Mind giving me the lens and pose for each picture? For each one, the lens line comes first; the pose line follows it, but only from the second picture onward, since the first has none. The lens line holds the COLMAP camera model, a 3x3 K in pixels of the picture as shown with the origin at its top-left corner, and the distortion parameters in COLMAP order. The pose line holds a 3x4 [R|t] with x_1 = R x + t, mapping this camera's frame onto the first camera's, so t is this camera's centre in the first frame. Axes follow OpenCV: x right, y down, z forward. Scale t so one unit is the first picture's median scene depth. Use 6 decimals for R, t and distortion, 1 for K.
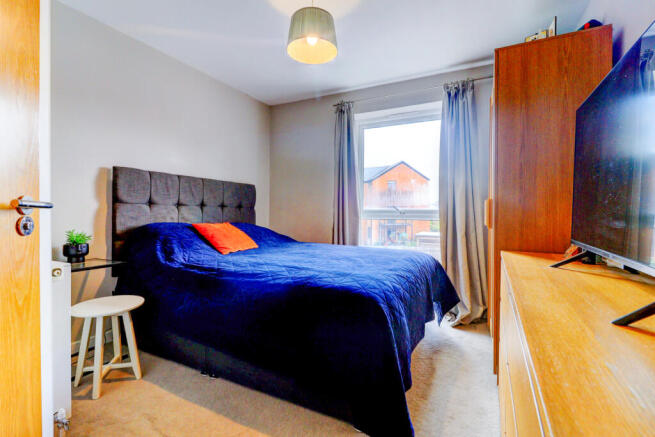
lens RADIAL K [[316.0, 0, 330.0], [0, 316.0, 212.6], [0, 0, 1]] dist [-0.000244, -0.000028]
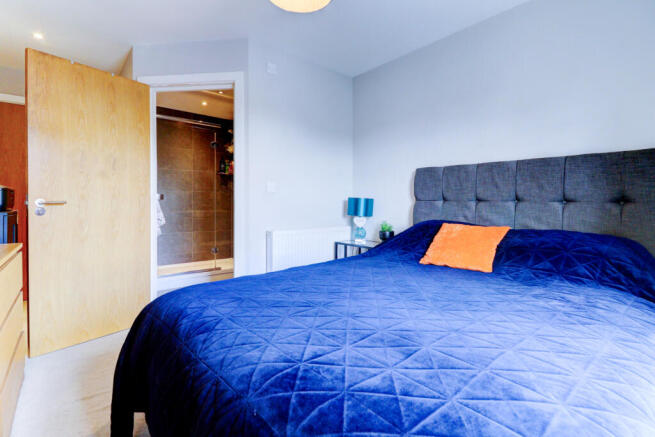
lens RADIAL K [[316.0, 0, 330.0], [0, 316.0, 212.6], [0, 0, 1]] dist [-0.000244, -0.000028]
pose [[-0.375862, 0.009262, -0.926629, 0.373065], [-0.021111, 0.999605, 0.018554, -0.000844], [0.926435, 0.026536, -0.375518, 0.875609]]
